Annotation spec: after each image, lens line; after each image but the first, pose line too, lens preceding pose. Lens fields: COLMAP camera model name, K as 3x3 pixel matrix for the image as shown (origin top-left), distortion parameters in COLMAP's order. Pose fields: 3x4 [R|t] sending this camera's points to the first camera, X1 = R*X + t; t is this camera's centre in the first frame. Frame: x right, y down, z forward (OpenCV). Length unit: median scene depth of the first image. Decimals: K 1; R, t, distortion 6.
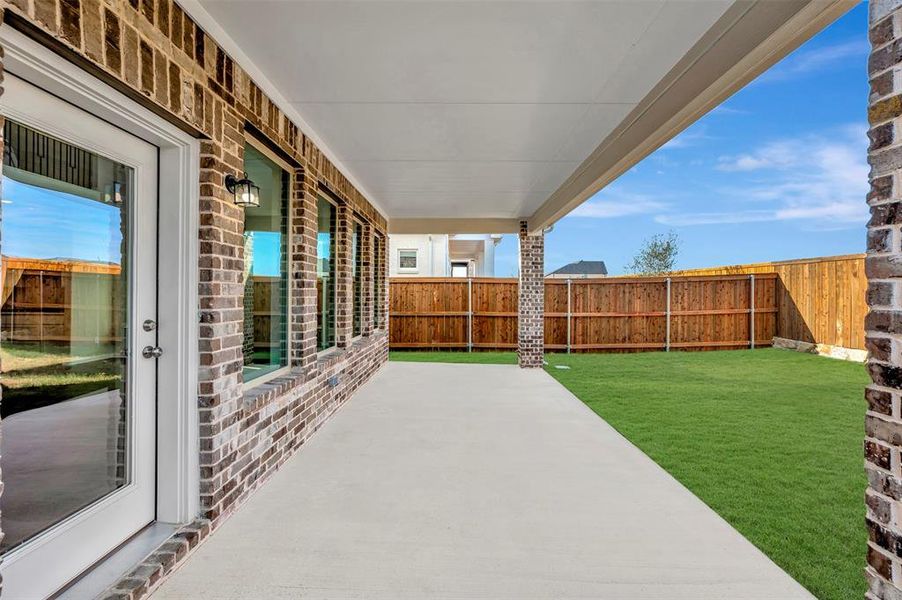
lens RADIAL K [[353.8, 0, 452.5], [0, 353.8, 295.6], [0, 0, 1]] dist [-0.002802, -0.000231]
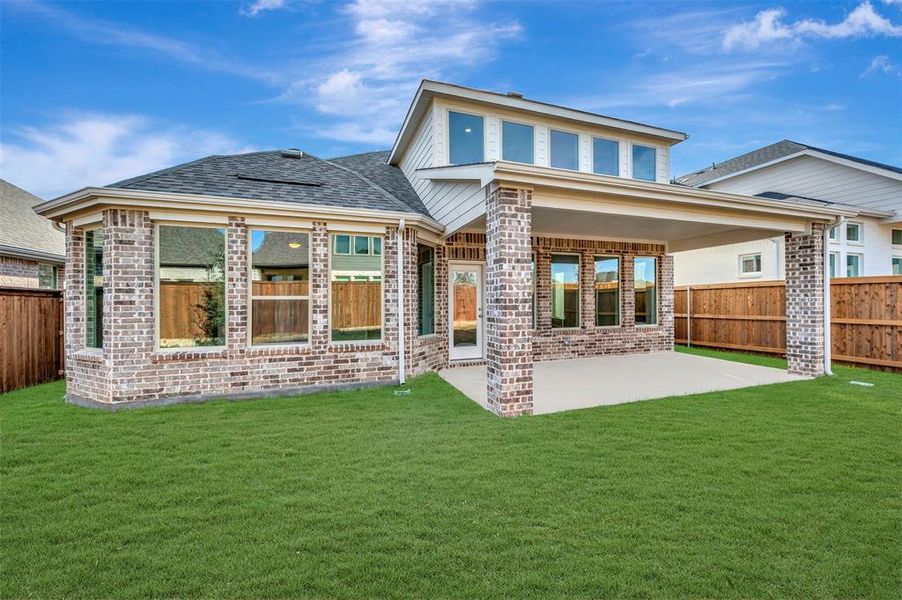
lens RADIAL K [[353.8, 0, 455.7], [0, 353.8, 298.7], [0, 0, 1]] dist [-0.002802, -0.000231]
pose [[0.351826, -0.015049, -0.935944, 0.787131], [0.007957, 0.999883, -0.013086, 0.004163], [0.936032, -0.002844, 0.351904, -0.200360]]
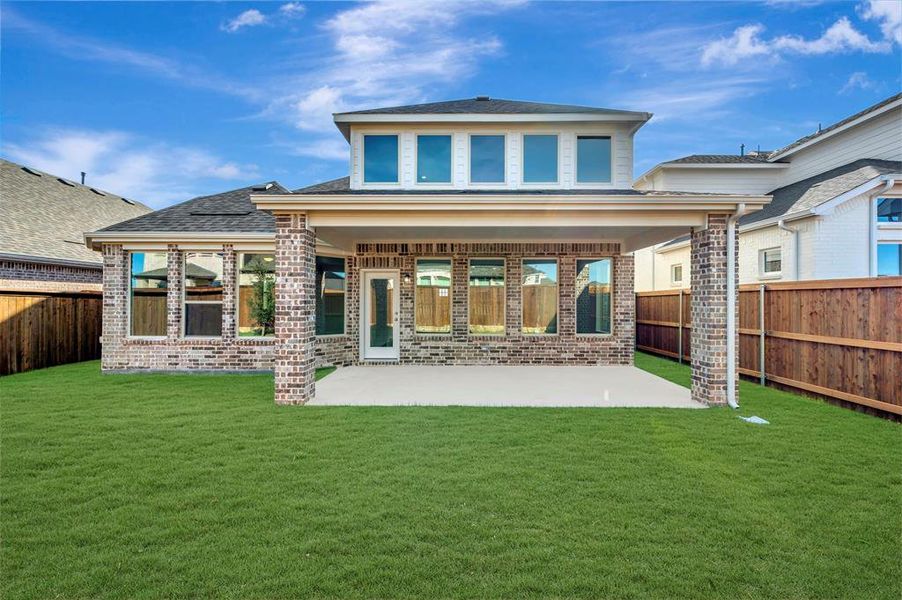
lens RADIAL K [[353.8, 0, 452.5], [0, 353.8, 297.1], [0, 0, 1]] dist [-0.002802, -0.000231]
pose [[0.015578, -0.020319, -0.999672, 0.986937], [-0.003381, 0.999787, -0.020374, -0.007981], [0.999873, 0.003697, 0.015506, 0.448697]]
